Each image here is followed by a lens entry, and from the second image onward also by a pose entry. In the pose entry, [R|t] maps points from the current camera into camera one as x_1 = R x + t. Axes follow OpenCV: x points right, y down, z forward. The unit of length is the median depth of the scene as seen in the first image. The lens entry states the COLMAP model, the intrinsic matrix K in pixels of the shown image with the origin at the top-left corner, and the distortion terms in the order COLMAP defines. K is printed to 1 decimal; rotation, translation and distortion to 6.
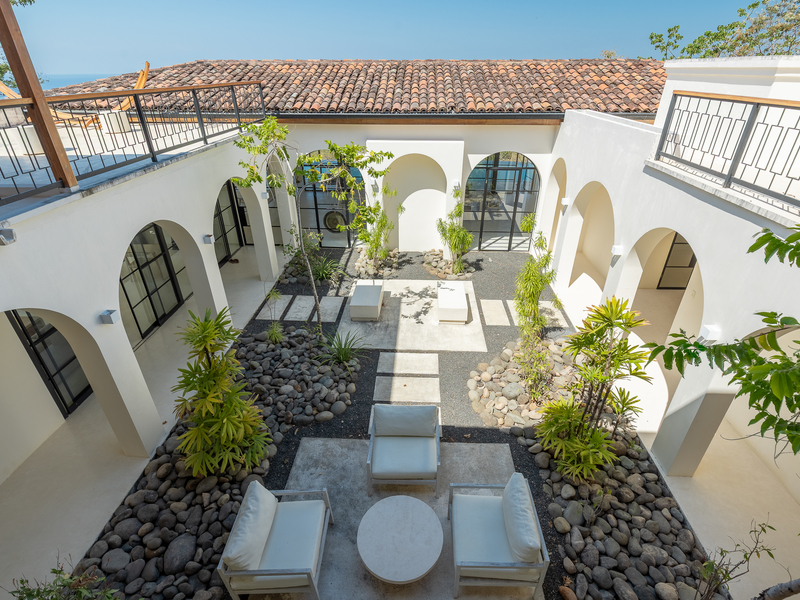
lens RADIAL K [[400.1, 0, 399.8], [0, 400.1, 299.9], [0, 0, 1]] dist [0.001101, -0.001595]
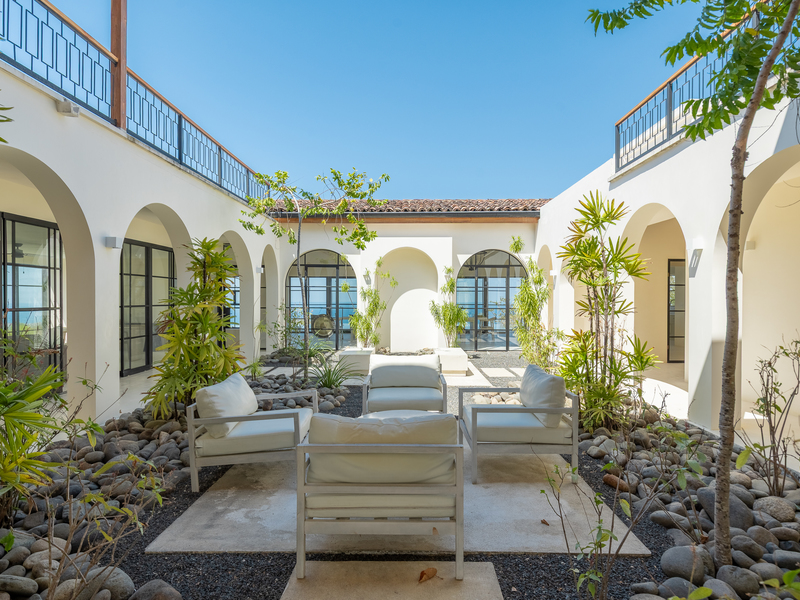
lens RADIAL K [[454.9, 0, 400.2], [0, 454.9, 299.1], [0, 0, 1]] dist [0.002083, 0.000320]
pose [[0.999497, 0.004555, 0.031372, -0.015365], [0.011004, 0.878233, -0.478107, 0.335093], [-0.029730, 0.478212, 0.877741, 0.014063]]
